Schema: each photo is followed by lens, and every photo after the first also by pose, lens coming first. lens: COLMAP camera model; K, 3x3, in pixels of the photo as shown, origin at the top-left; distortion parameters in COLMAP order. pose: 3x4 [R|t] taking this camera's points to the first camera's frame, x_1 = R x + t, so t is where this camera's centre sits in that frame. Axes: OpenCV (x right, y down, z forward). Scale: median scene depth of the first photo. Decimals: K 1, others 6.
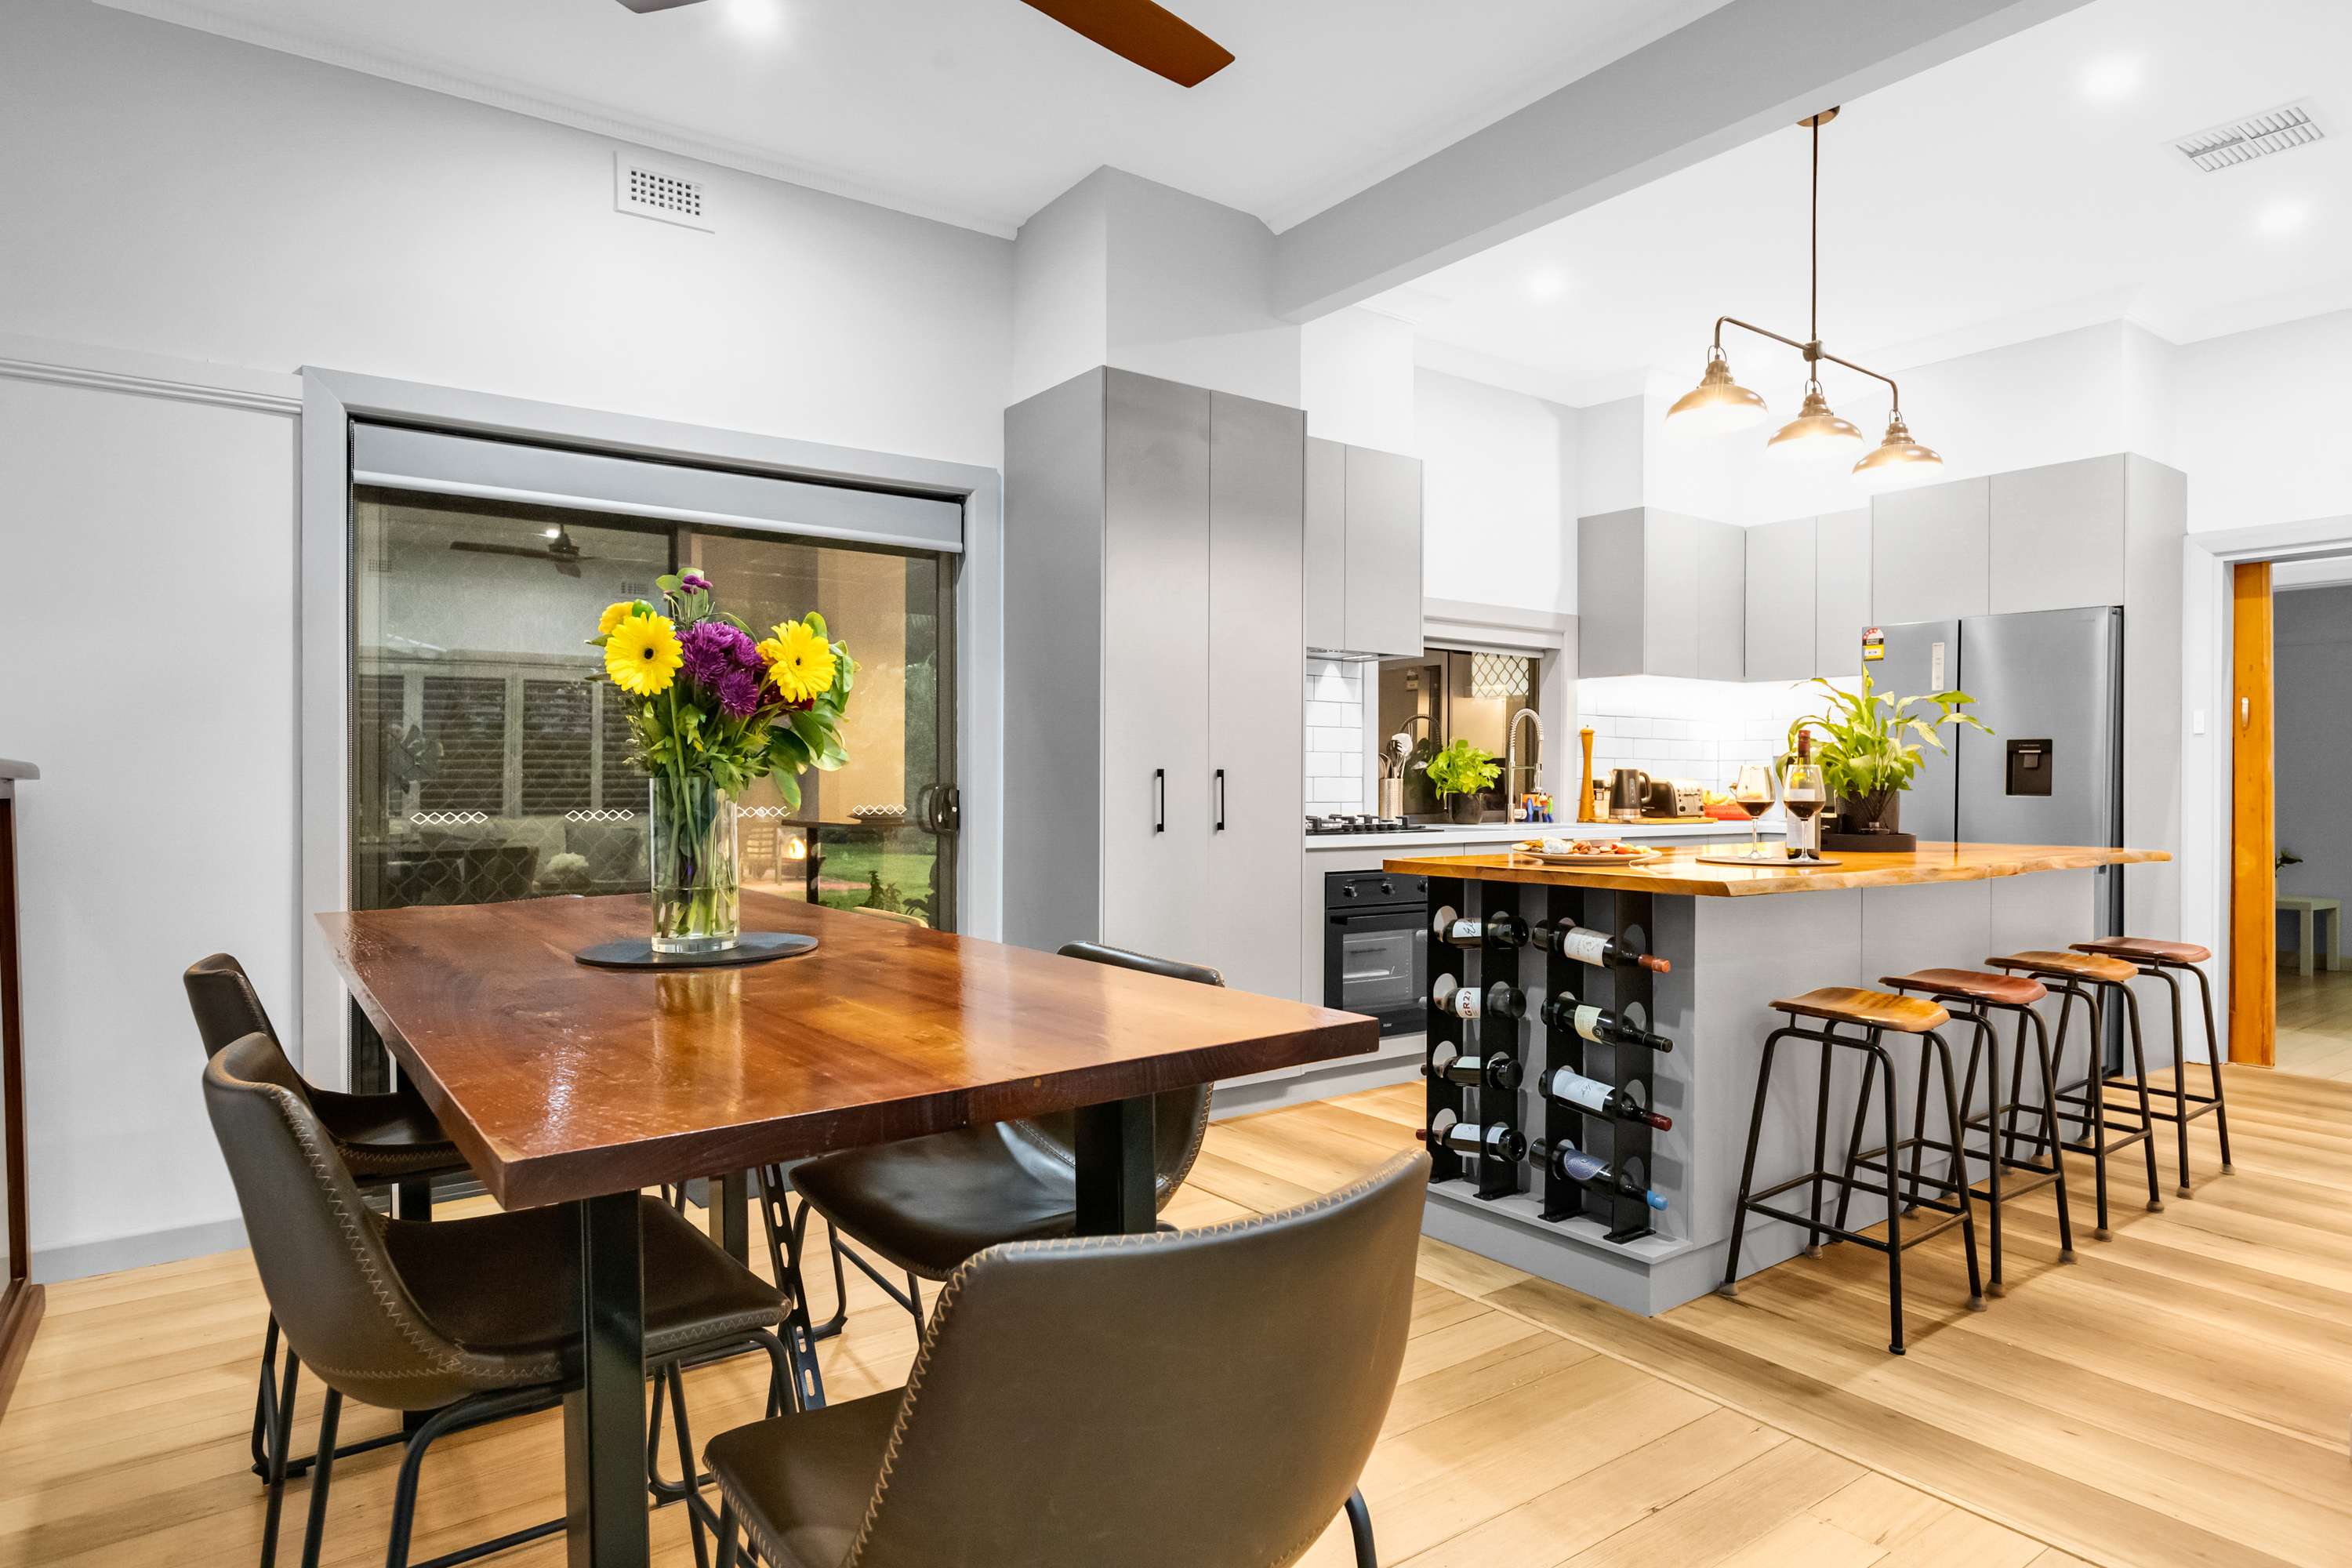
lens RADIAL K [[1331.3, 0, 1183.5], [0, 1331.3, 787.0], [0, 0, 1]] dist [0.001561, -0.000865]
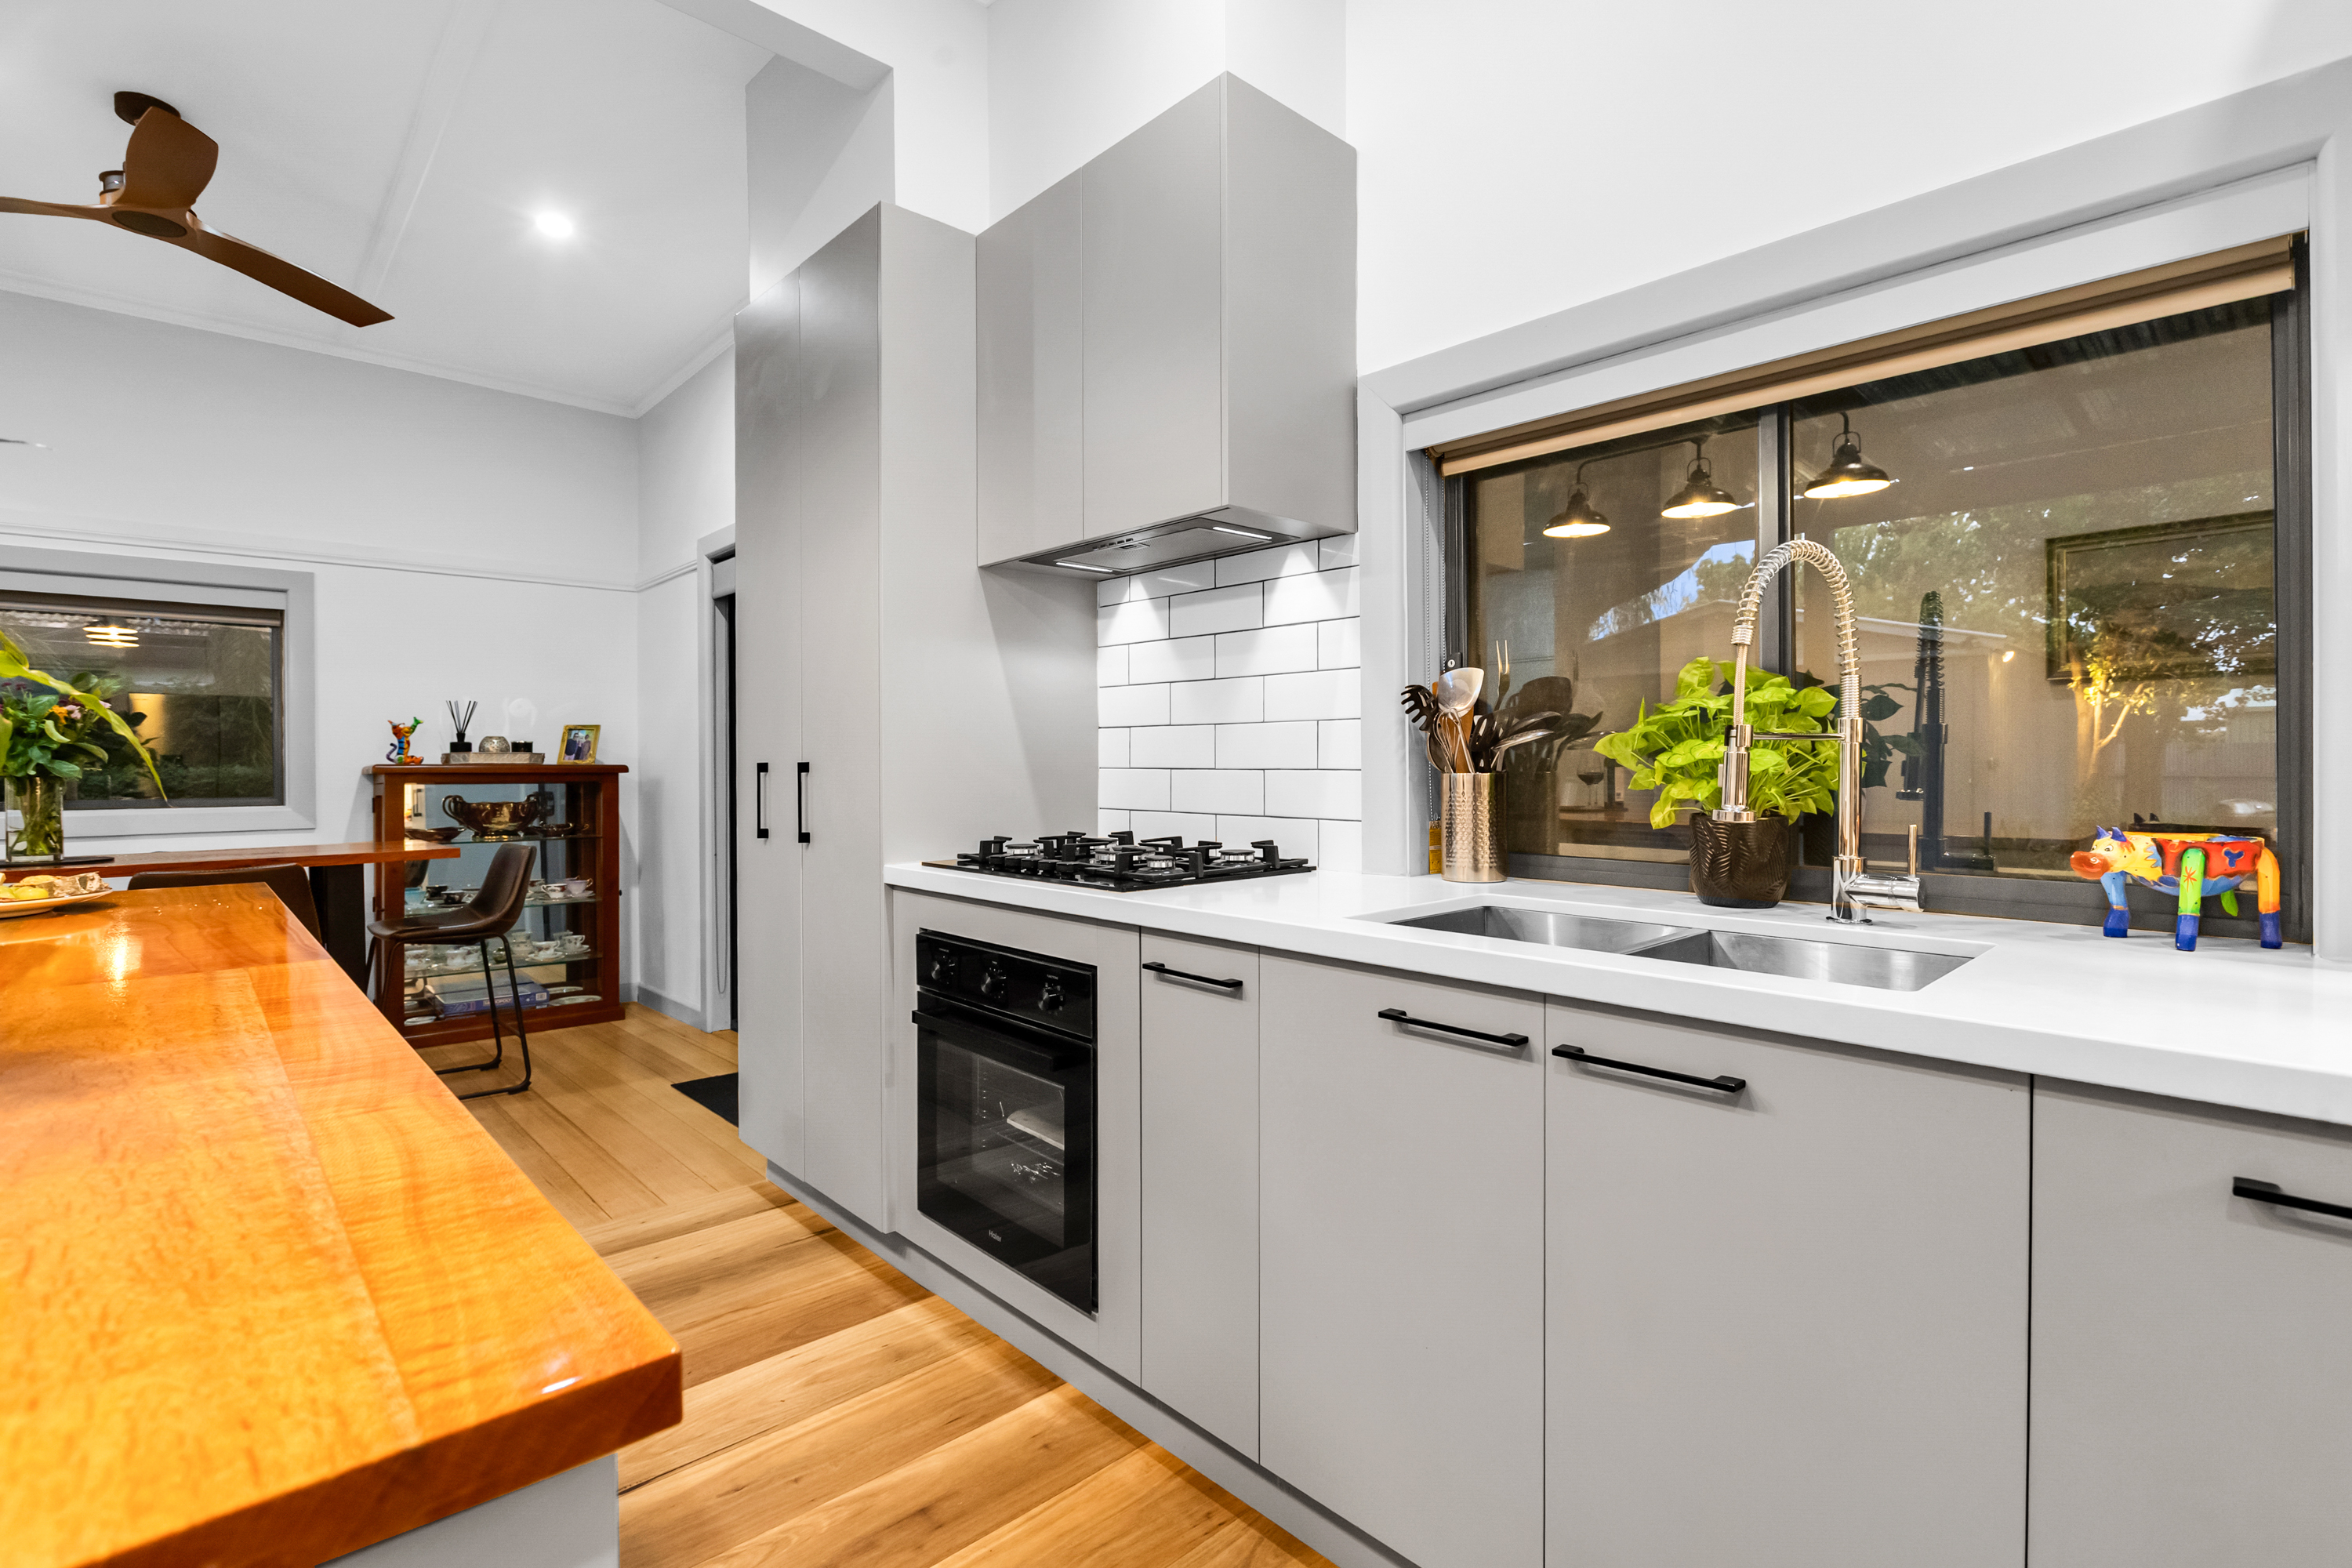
lens RADIAL K [[1087.6, 0, 1178.7], [0, 1087.6, 773.4], [0, 0, 1]] dist [-0.002671, 0.000185]
pose [[0.115424, 0.008084, -0.993283, 0.741811], [-0.000568, 0.999967, 0.008072, -0.013117], [0.993316, -0.000368, 0.115425, 1.277526]]
